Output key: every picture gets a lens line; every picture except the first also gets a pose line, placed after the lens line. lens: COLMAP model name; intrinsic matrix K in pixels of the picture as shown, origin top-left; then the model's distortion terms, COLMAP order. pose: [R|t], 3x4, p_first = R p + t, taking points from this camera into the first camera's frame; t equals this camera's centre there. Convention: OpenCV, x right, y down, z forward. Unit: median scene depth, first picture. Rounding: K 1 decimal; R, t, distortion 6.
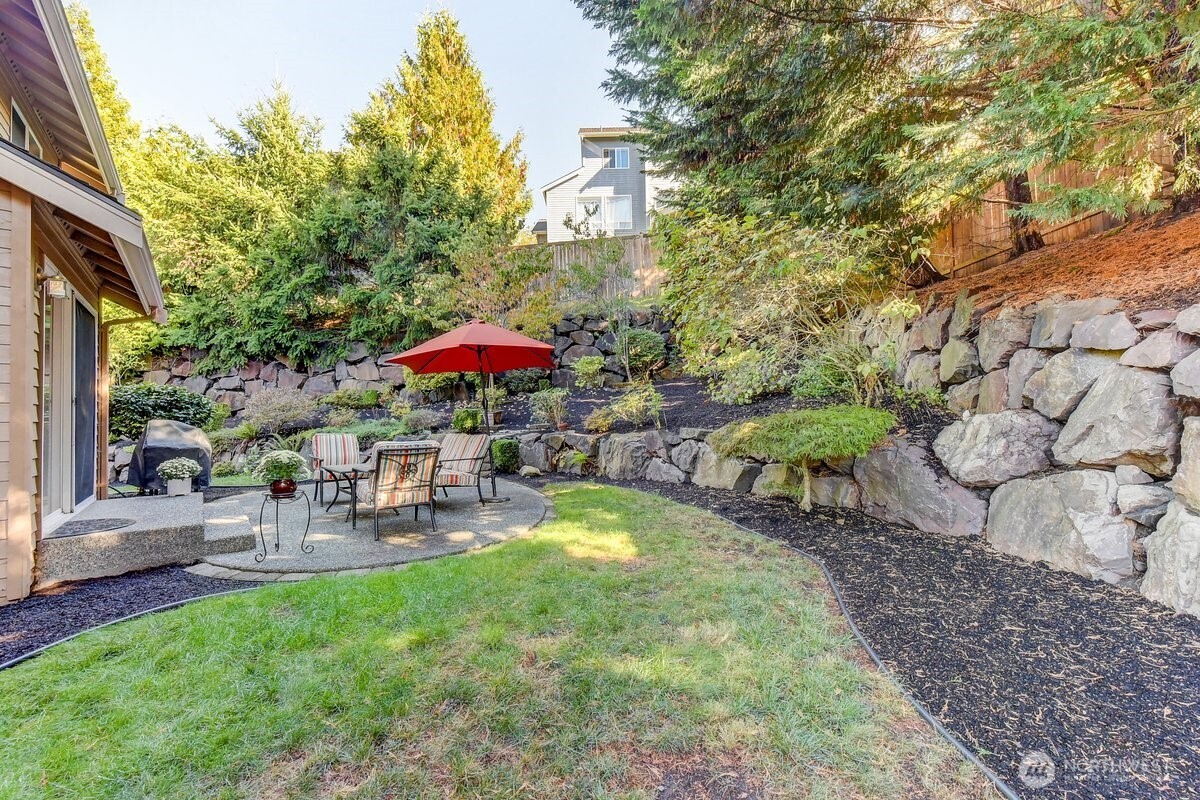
lens RADIAL K [[496.0, 0, 602.5], [0, 496.0, 404.4], [0, 0, 1]] dist [0.008037, 0.000161]
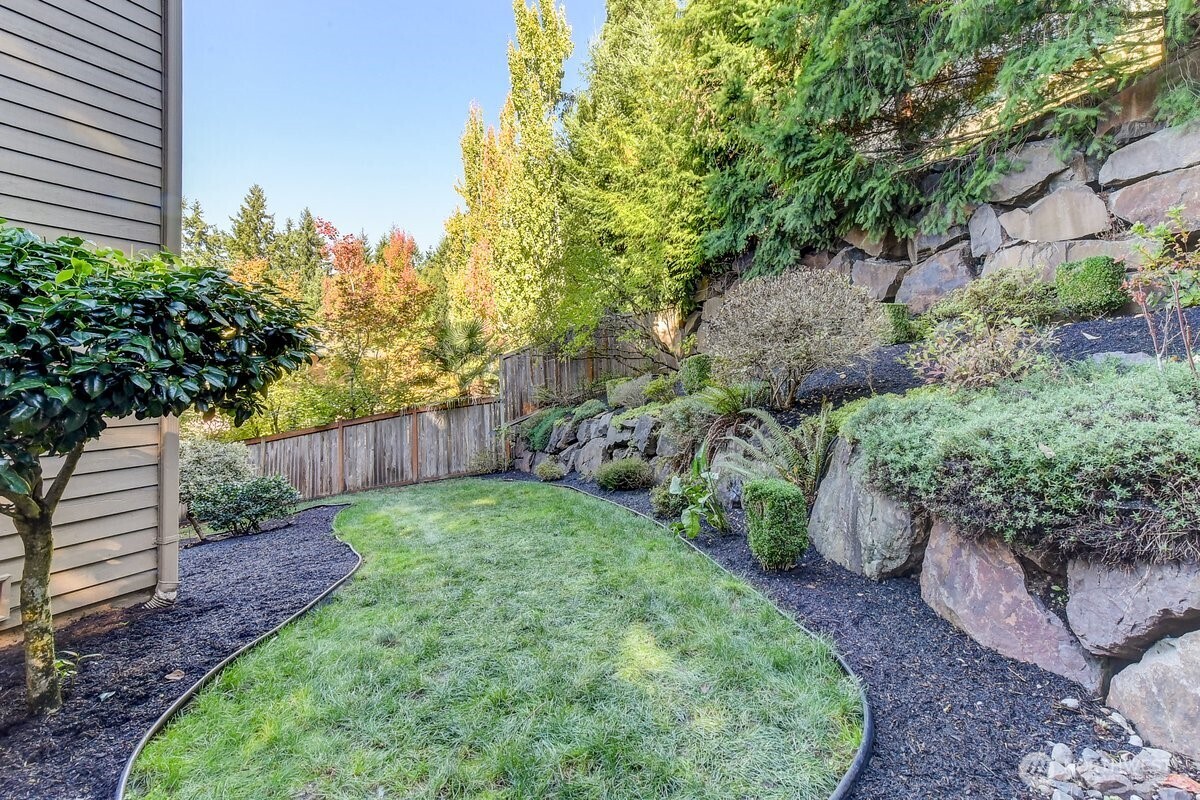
lens RADIAL K [[563.0, 0, 597.7], [0, 563.0, 342.3], [0, 0, 1]] dist [-0.000690, -0.000118]
pose [[0.428227, -0.061601, -0.901569, -0.272310], [0.059155, 0.997445, -0.040055, 0.017465], [0.901733, -0.036179, 0.430777, 0.551064]]
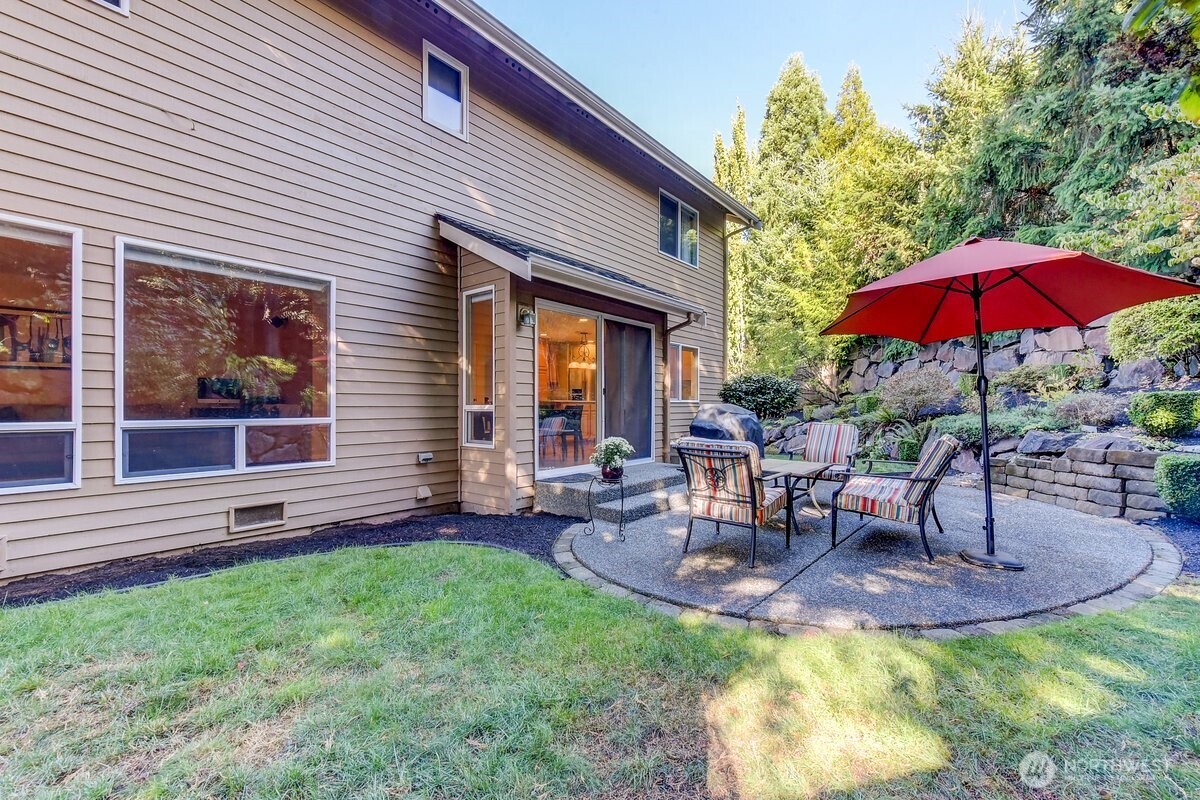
lens RADIAL K [[496.0, 0, 602.5], [0, 496.0, 404.4], [0, 0, 1]] dist [0.008037, 0.000161]
pose [[0.223403, 0.018680, -0.974547, 0.087469], [0.018240, 0.999561, 0.023341, -0.000321], [0.974556, -0.022990, 0.222964, 0.183987]]
